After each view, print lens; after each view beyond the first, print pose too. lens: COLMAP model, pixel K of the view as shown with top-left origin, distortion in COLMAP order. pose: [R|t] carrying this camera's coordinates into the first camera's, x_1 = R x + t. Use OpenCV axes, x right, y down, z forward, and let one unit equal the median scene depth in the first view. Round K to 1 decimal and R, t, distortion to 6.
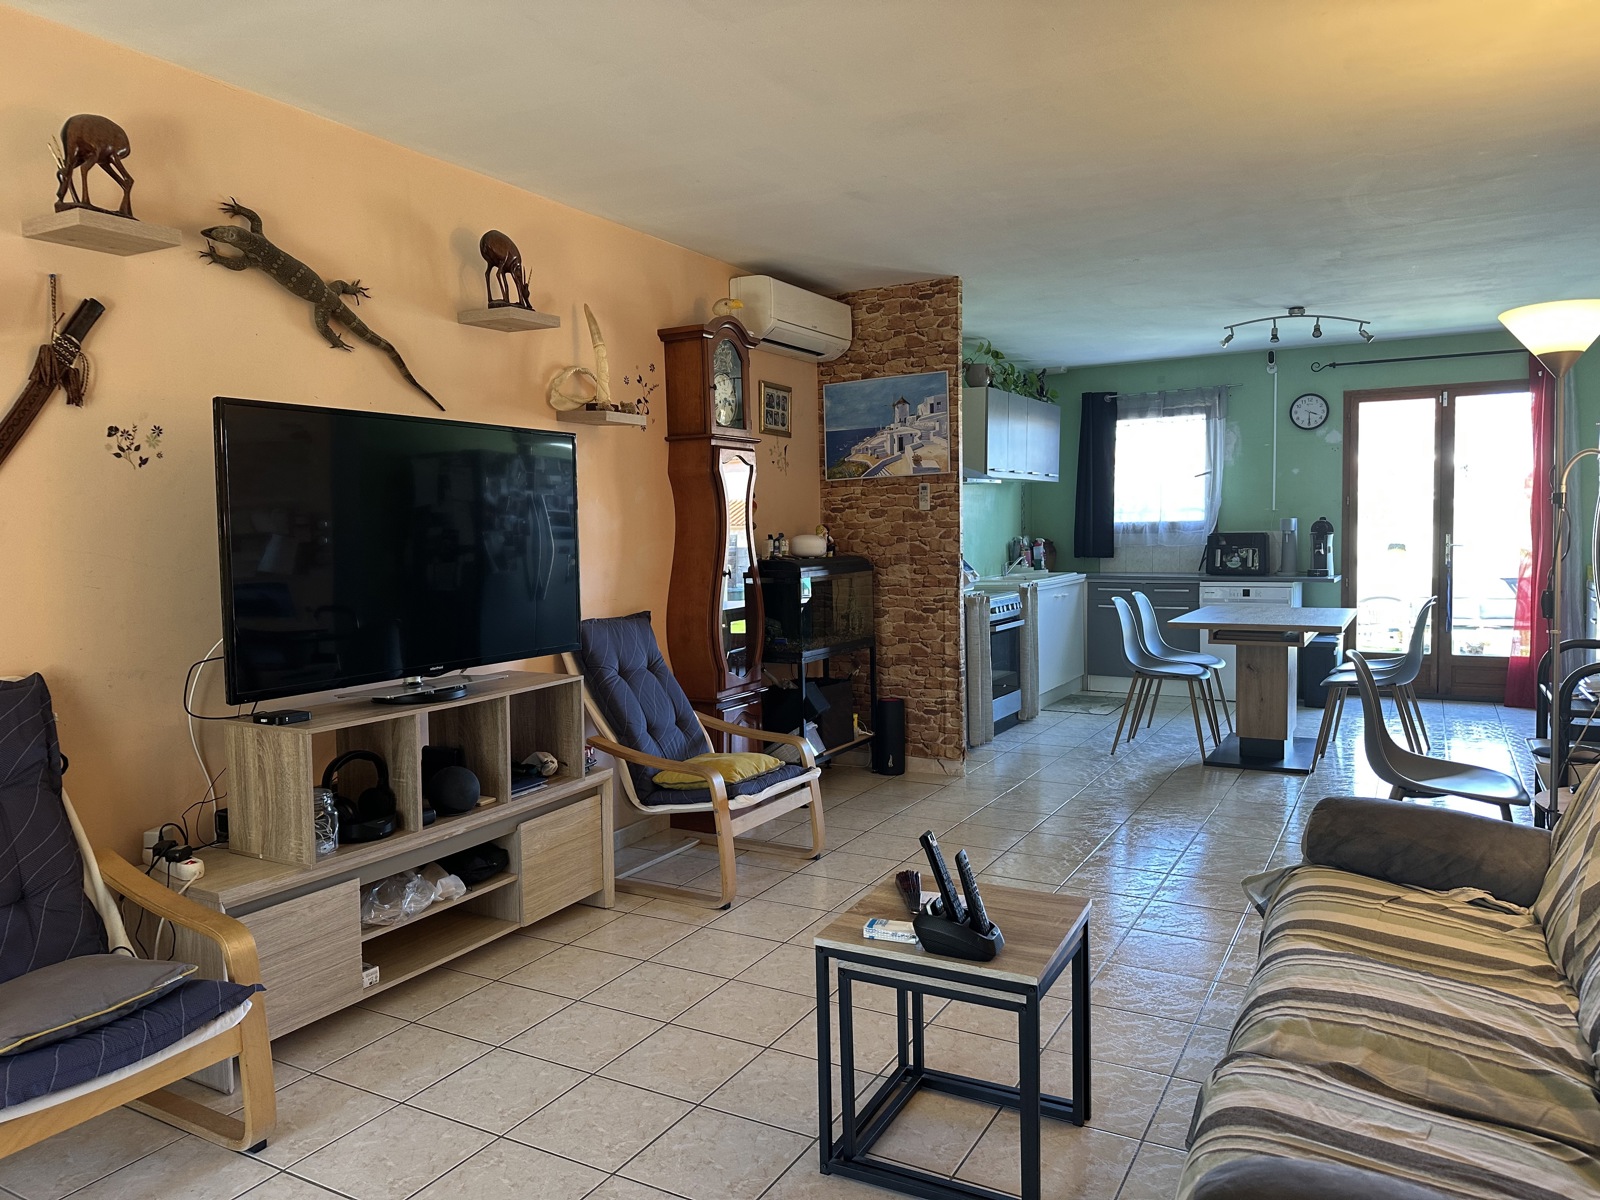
lens RADIAL K [[1120.0, 0, 800.0], [0, 1120.0, 600.0], [0, 0, 1]] dist [0.107711, -0.084852]
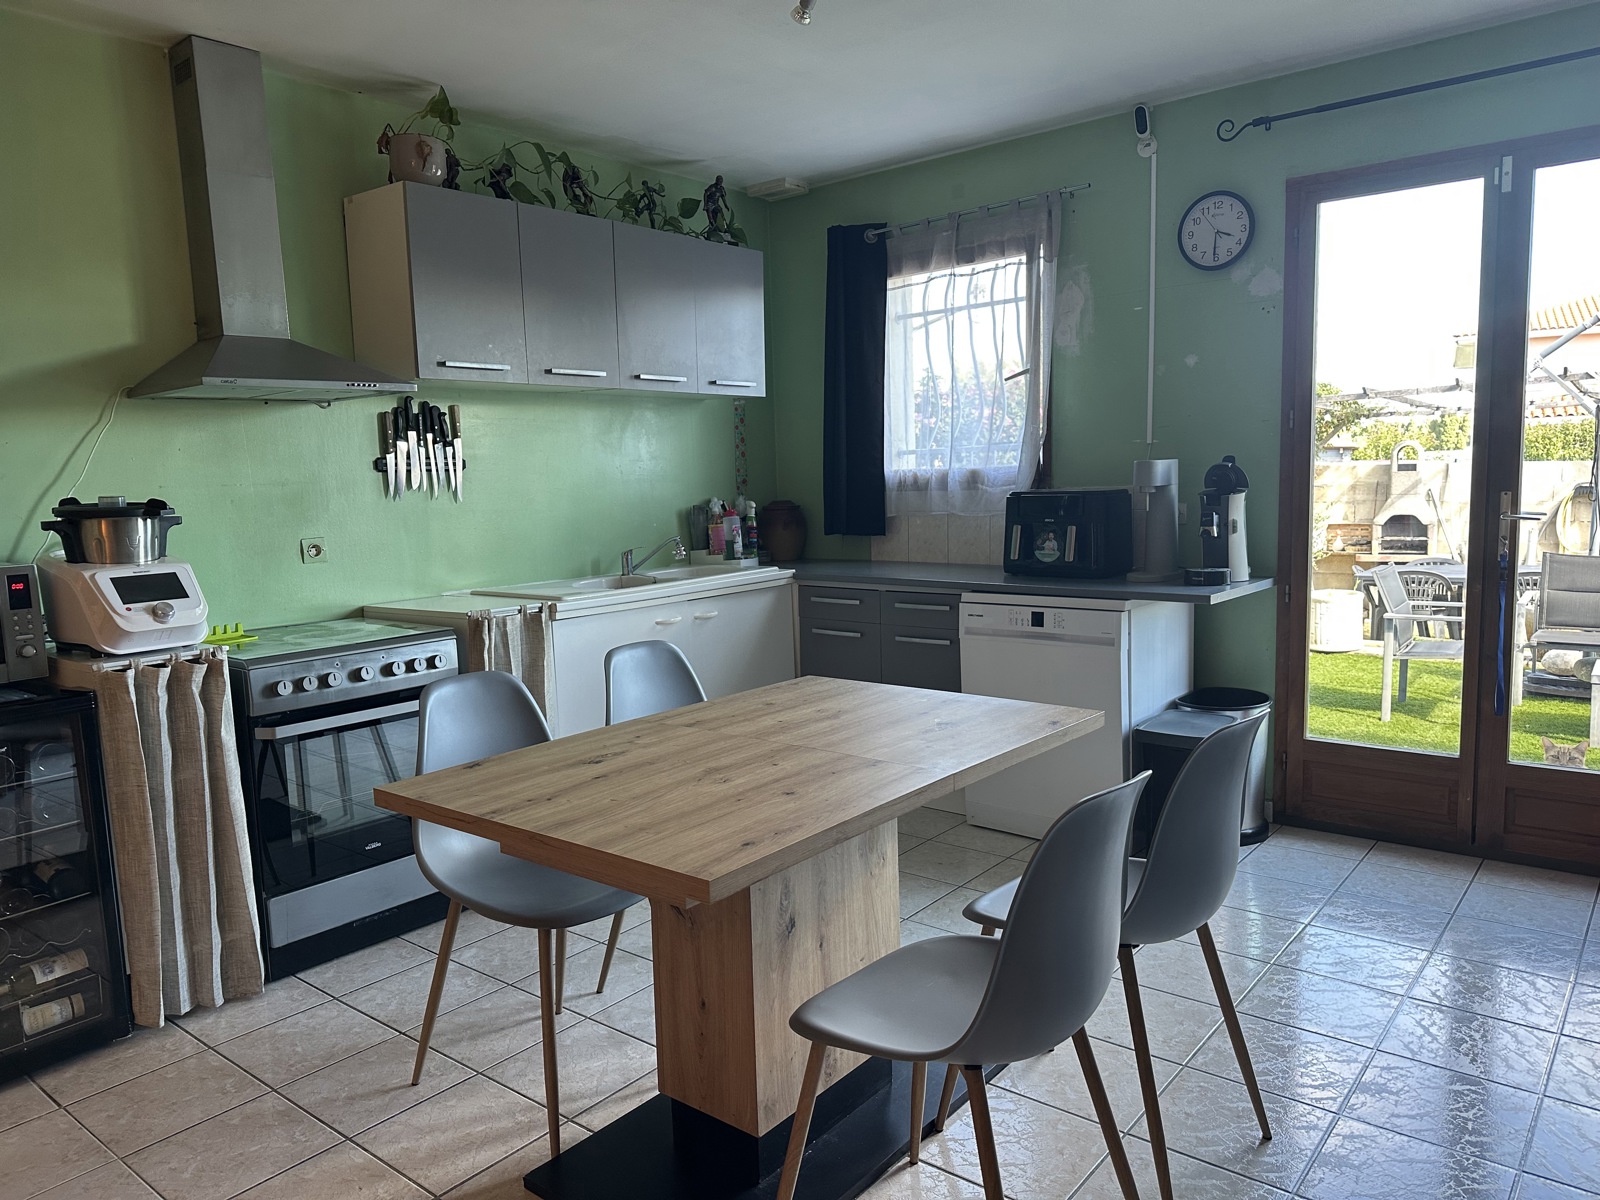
lens RADIAL K [[1120.0, 0, 800.0], [0, 1120.0, 600.0], [0, 0, 1]] dist [0.107711, -0.084852]
pose [[0.984243, 0.007696, -0.176653, 0.362962], [0.001471, 0.998661, 0.051704, -0.037389], [0.176814, -0.051149, 0.982914, 0.499555]]
